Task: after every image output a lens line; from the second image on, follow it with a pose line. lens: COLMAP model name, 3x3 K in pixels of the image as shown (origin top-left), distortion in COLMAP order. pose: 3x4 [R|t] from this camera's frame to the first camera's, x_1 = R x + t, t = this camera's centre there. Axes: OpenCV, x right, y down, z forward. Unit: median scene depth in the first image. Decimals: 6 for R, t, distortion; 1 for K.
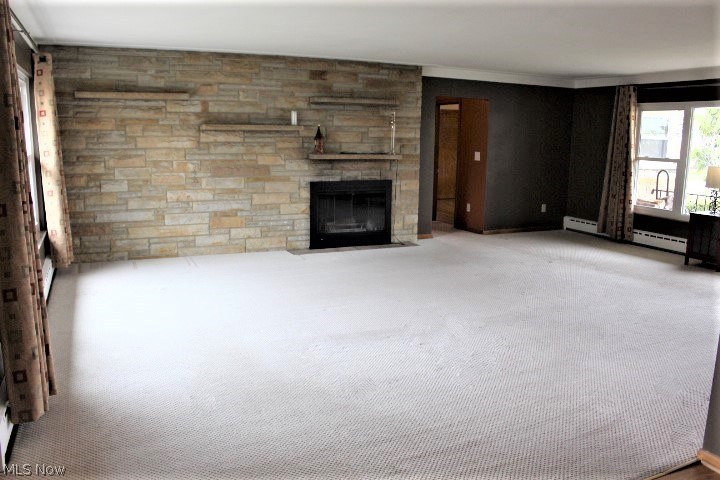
lens RADIAL K [[613.0, 0, 360.2], [0, 613.0, 243.2], [0, 0, 1]] dist [-0.117028, 0.043853]
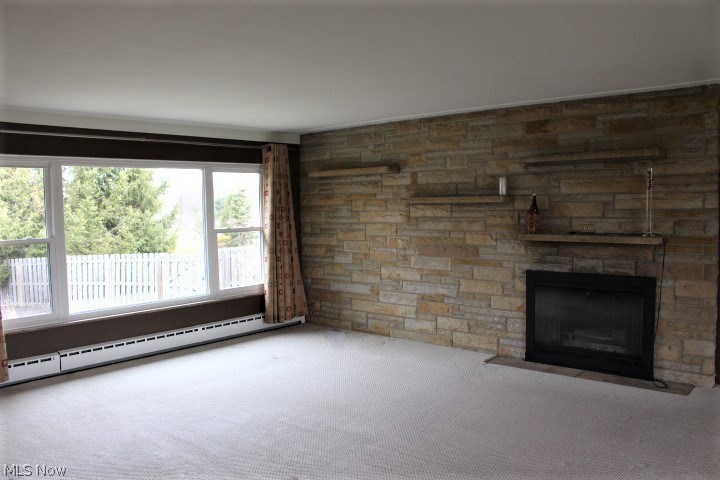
lens RADIAL K [[613.0, 0, 359.0], [0, 613.0, 237.9], [0, 0, 1]] dist [-0.117028, 0.043853]
pose [[0.398920, 0.030415, -0.916481, 0.529958], [-0.137487, 0.990136, -0.026986, -0.094489], [0.906620, 0.136769, 0.399167, 0.535149]]
